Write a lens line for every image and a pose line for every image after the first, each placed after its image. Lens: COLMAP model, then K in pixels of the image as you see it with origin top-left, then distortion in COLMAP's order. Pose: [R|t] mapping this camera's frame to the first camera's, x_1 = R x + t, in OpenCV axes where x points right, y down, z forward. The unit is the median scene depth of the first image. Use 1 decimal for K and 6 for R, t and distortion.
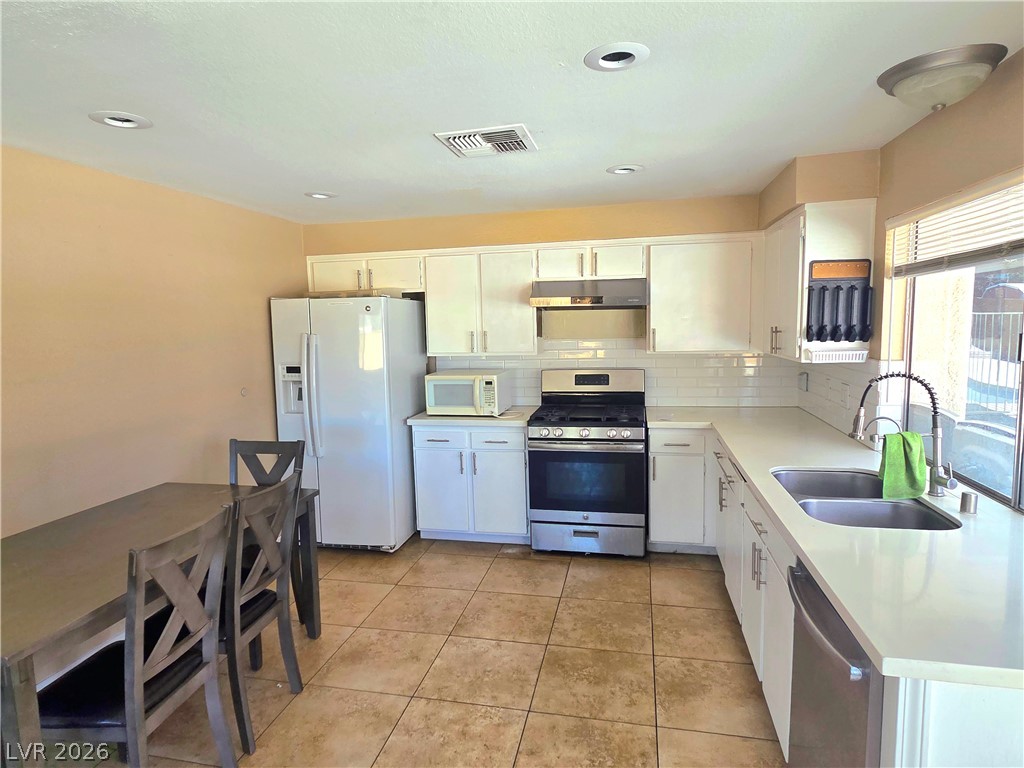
lens RADIAL K [[583.8, 0, 510.4], [0, 583.8, 384.3], [0, 0, 1]] dist [0.009400, 0.002551]
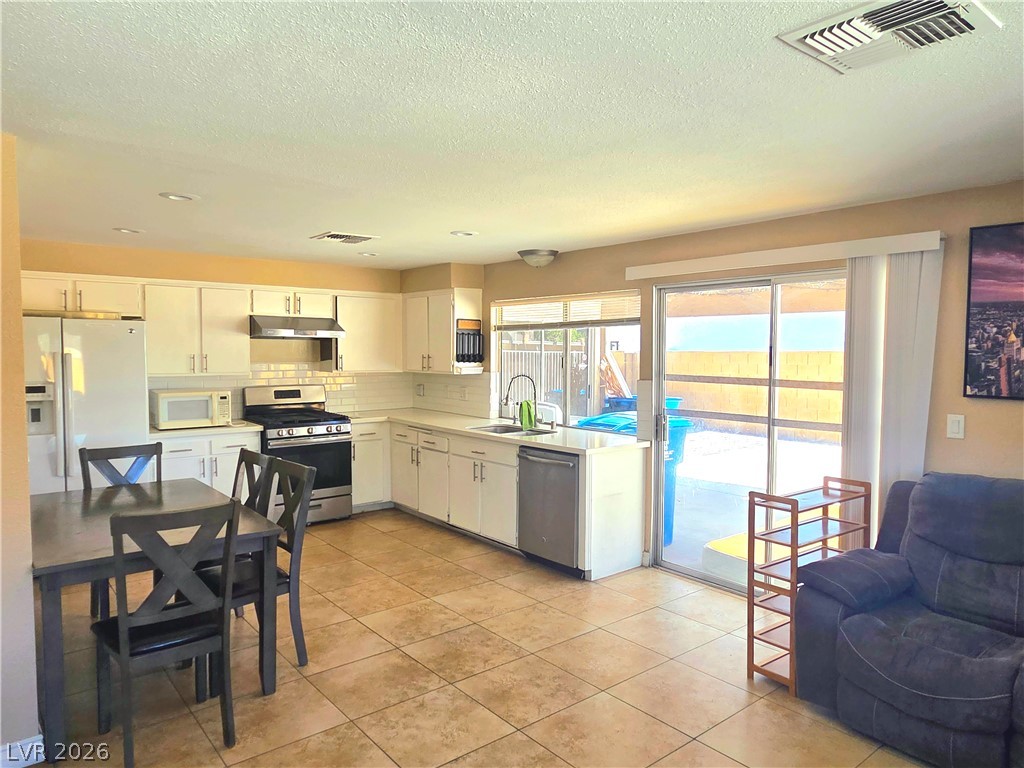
lens RADIAL K [[673.9, 0, 510.1], [0, 673.9, 383.9], [0, 0, 1]] dist [-0.002985, -0.000838]
pose [[0.622358, -0.014453, 0.782600, -0.796195], [0.064919, 0.997338, -0.033208, 0.056860], [-0.780036, 0.071473, 0.621639, -0.327168]]
